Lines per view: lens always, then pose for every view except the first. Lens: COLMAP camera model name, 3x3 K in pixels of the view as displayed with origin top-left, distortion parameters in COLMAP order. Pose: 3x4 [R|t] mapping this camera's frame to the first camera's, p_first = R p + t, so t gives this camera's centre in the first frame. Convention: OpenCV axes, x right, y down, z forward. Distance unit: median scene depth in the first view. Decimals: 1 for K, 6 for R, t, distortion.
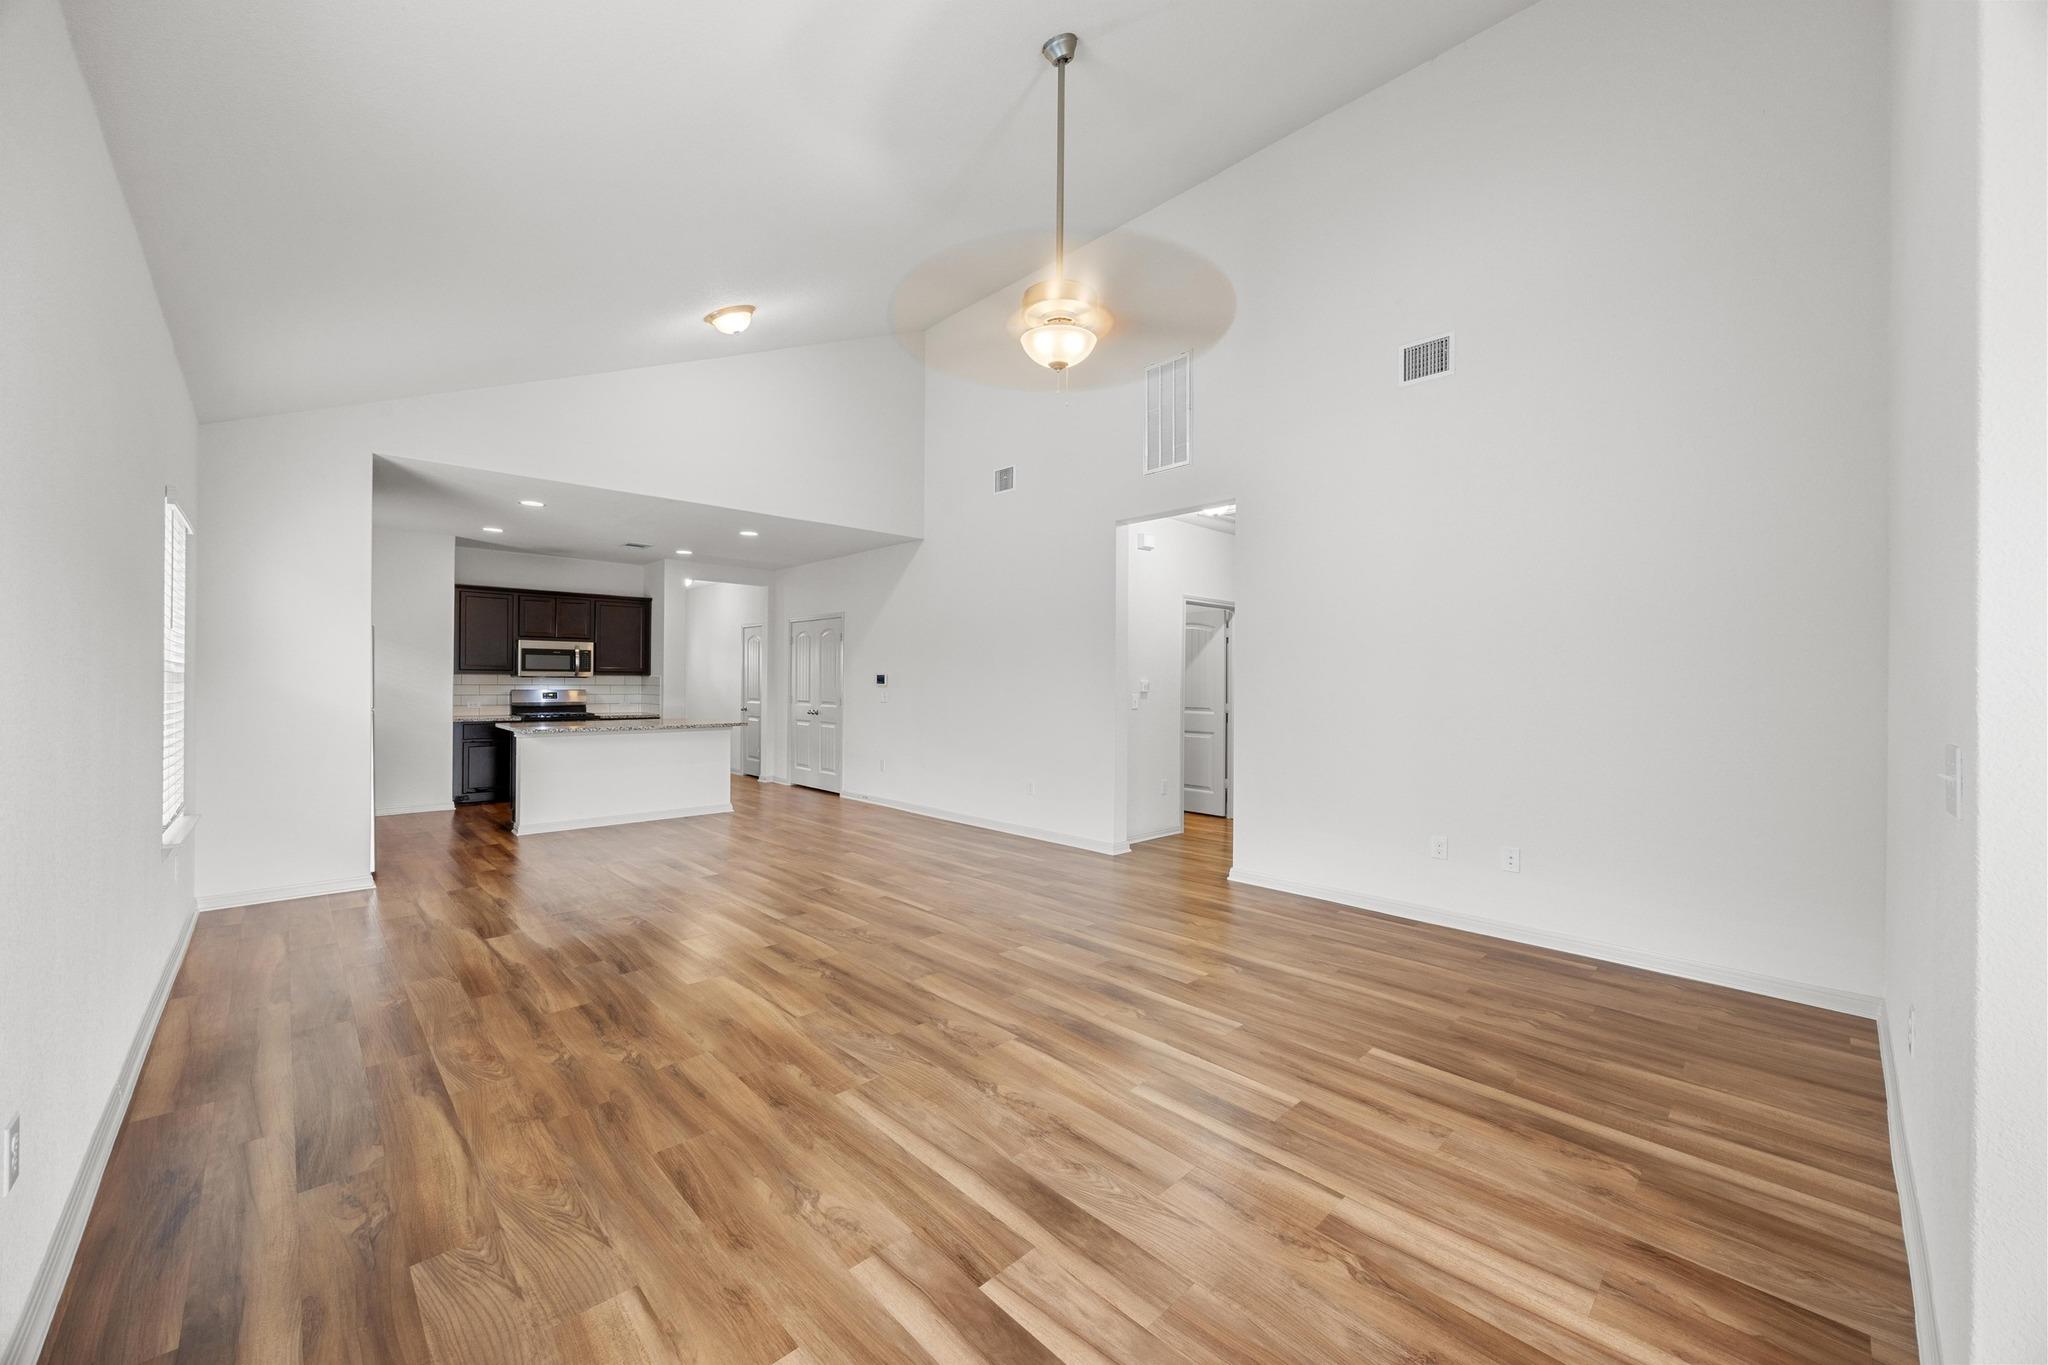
lens RADIAL K [[779.5, 0, 1026.1], [0, 779.5, 684.9], [0, 0, 1]] dist [-0.003735, 0.000247]
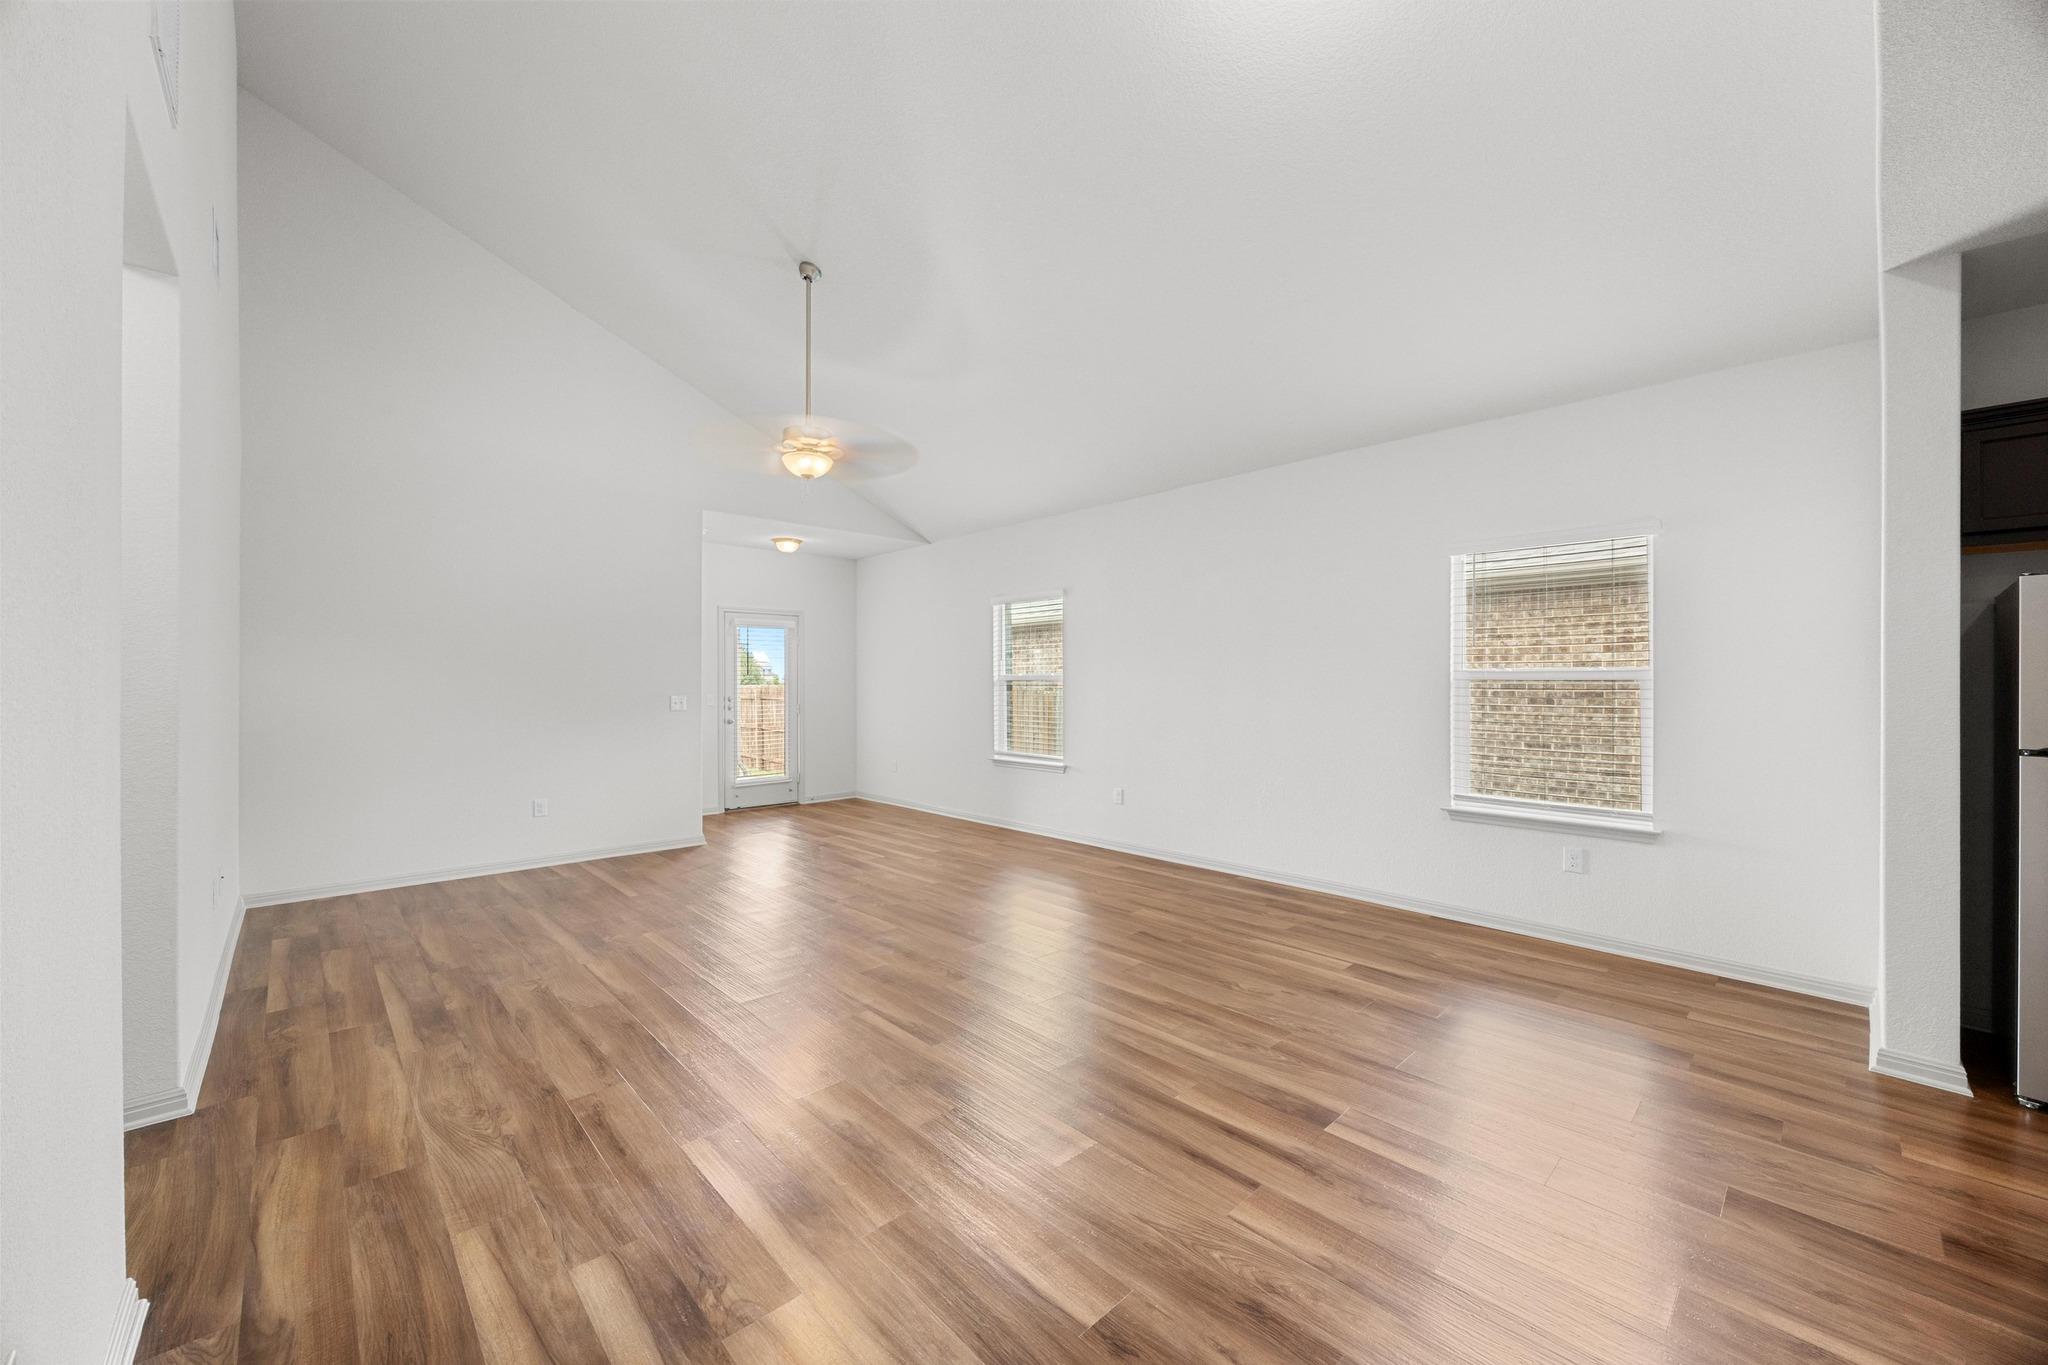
lens RADIAL K [[779.5, 0, 1023.6], [0, 779.5, 680.1], [0, 0, 1]] dist [-0.003735, 0.000247]
pose [[-0.999857, -0.006997, 0.015394, -0.312536], [-0.007035, 0.999972, -0.002408, -0.007160], [-0.015376, -0.002516, -0.999879, 1.935180]]
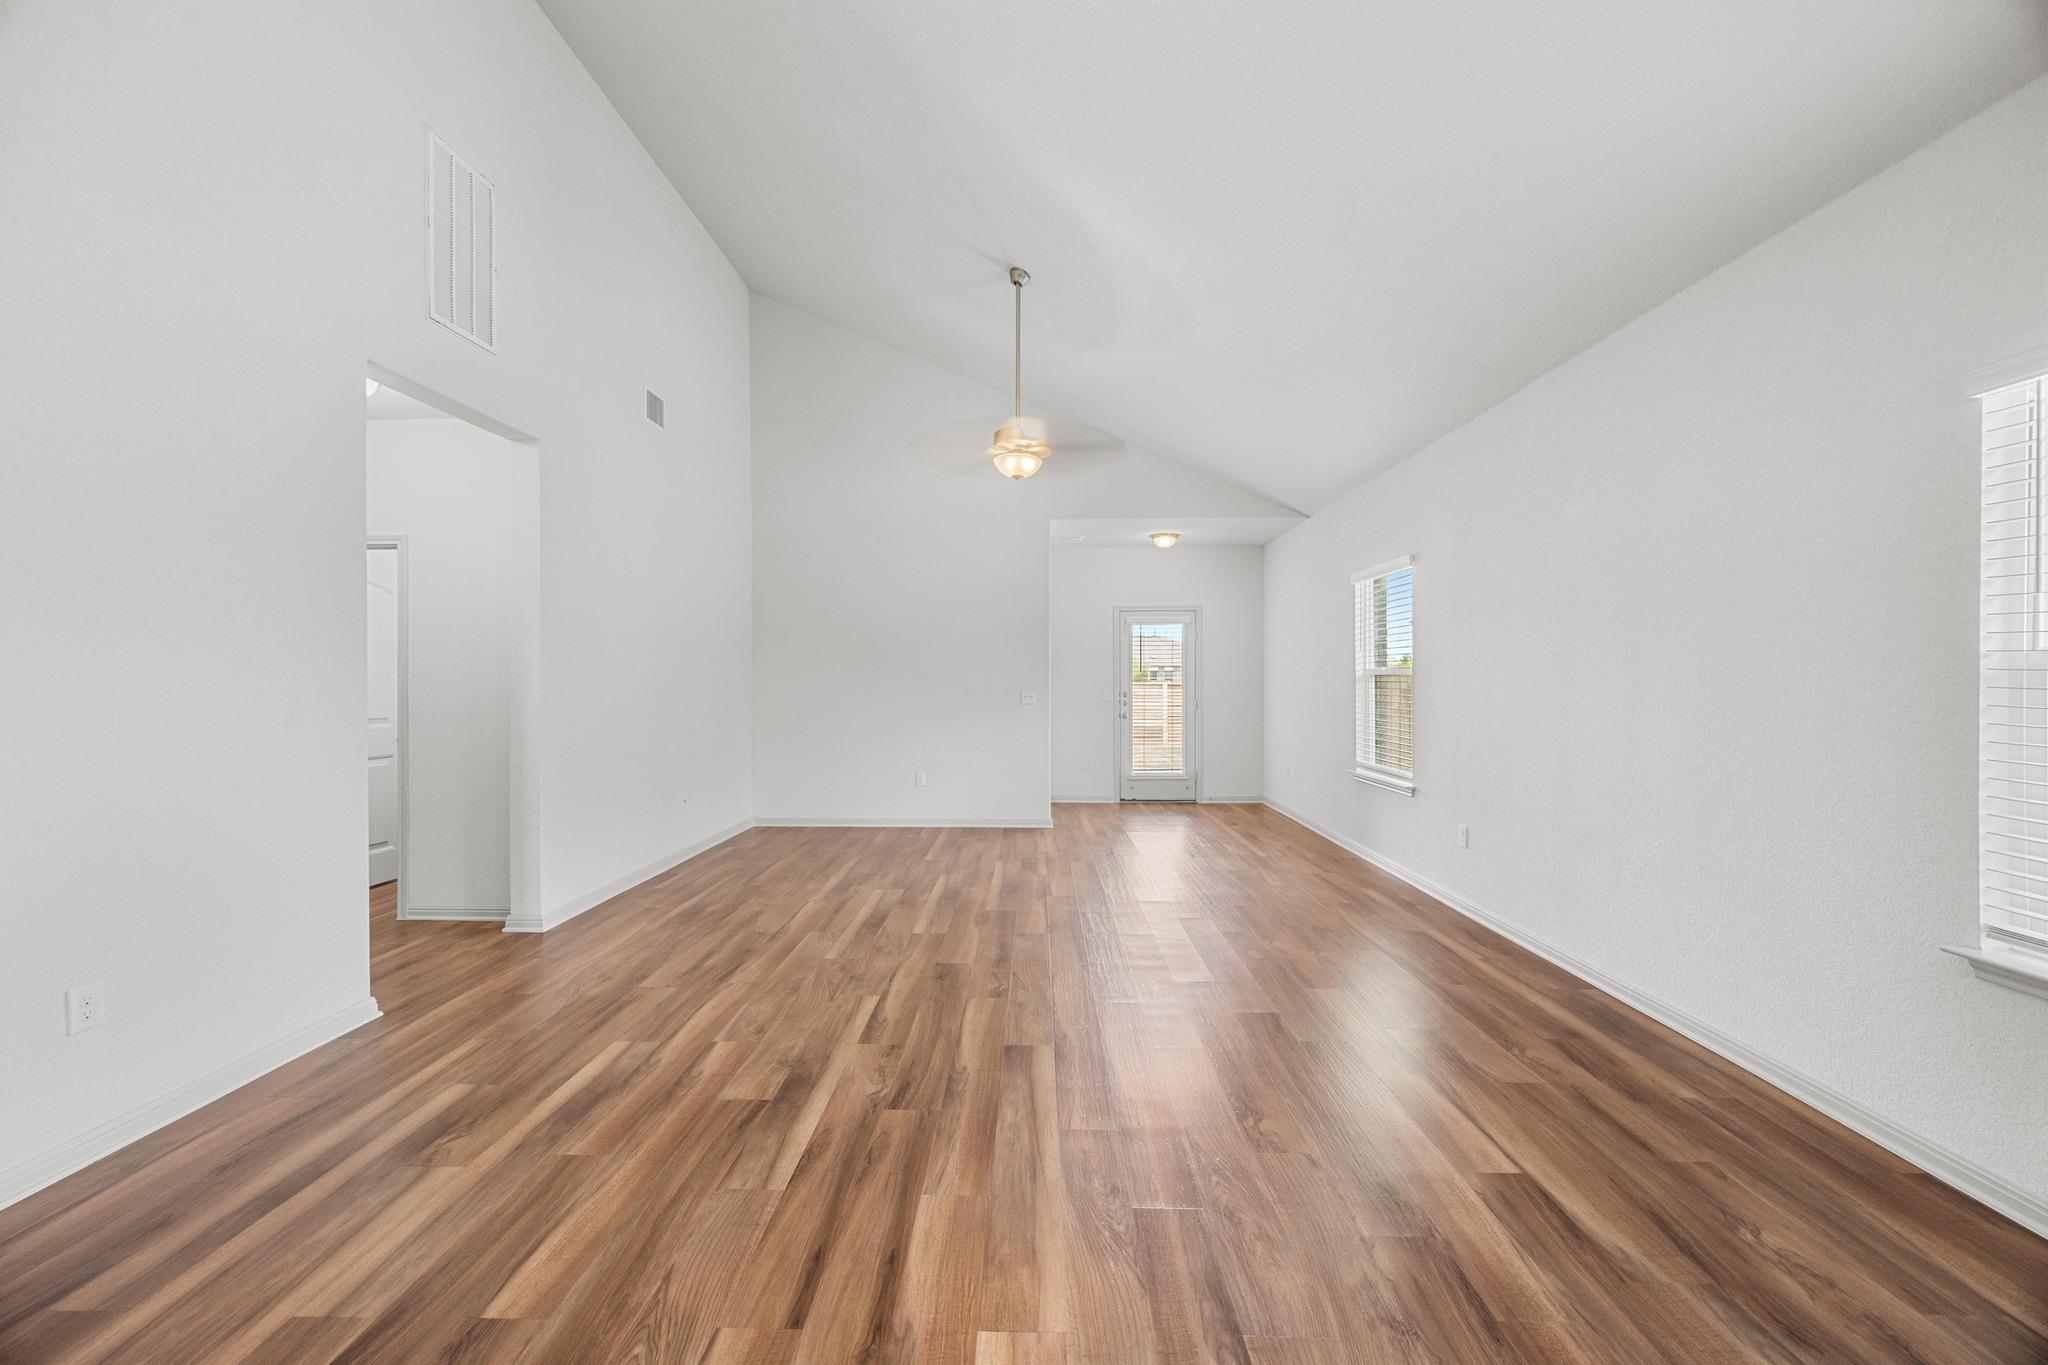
lens RADIAL K [[779.5, 0, 1013.8], [0, 779.5, 681.3], [0, 0, 1]] dist [-0.003735, 0.000247]
pose [[-0.698050, -0.009192, 0.715990, -0.827959], [-0.003994, 0.999952, 0.008944, -0.009676], [-0.716038, 0.003384, -0.698053, 1.611231]]
